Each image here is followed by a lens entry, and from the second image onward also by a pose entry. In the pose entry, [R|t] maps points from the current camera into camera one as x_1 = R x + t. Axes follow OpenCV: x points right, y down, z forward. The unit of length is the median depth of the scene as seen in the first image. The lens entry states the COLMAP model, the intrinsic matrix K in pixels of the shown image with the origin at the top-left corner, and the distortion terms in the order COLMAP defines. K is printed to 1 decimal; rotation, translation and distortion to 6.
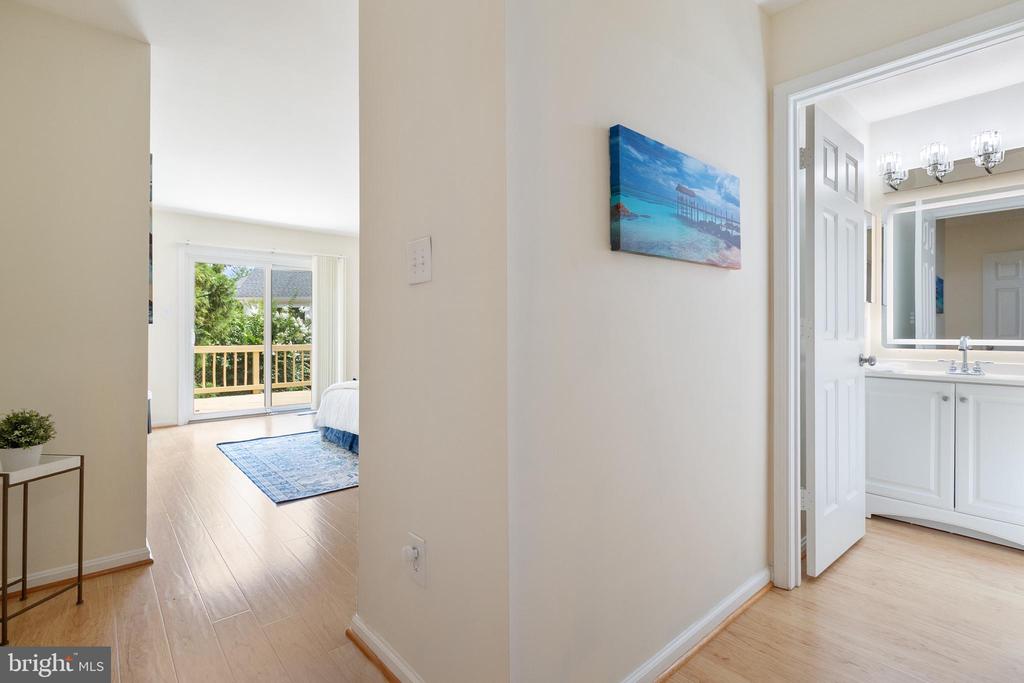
lens RADIAL K [[480.6, 0, 510.0], [0, 480.6, 335.9], [0, 0, 1]] dist [0.000765, 0.000505]
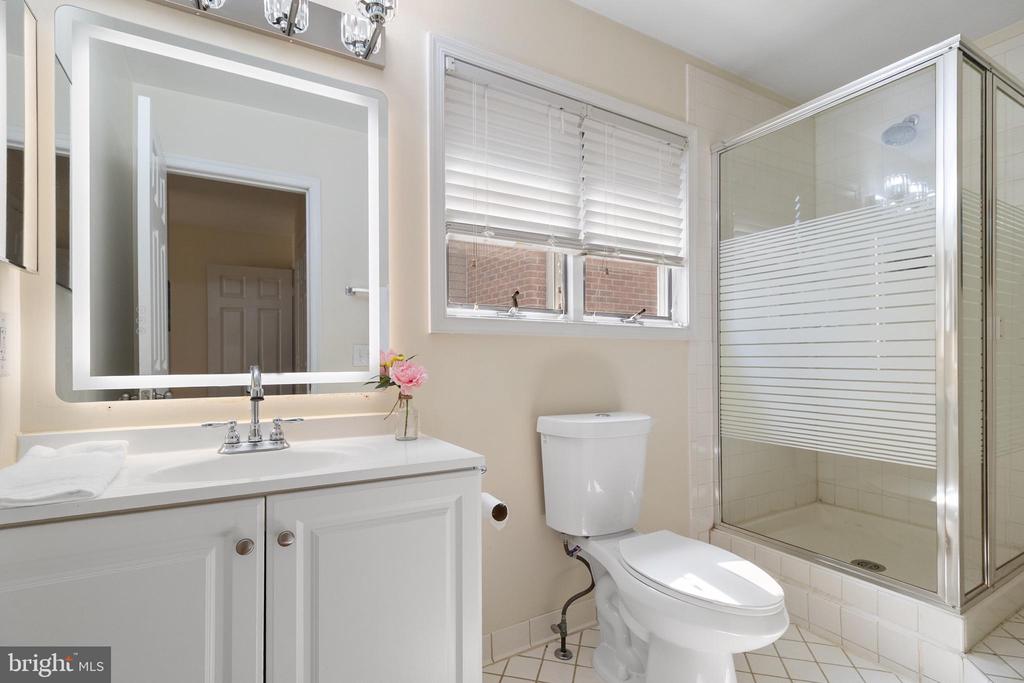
lens RADIAL K [[480.6, 0, 510.0], [0, 480.6, 335.9], [0, 0, 1]] dist [0.000765, 0.000505]
pose [[0.179400, 0.044297, 0.982778, 0.539433], [0.014960, 0.998747, -0.047747, -0.001965], [-0.983662, 0.023268, 0.178512, 0.679014]]
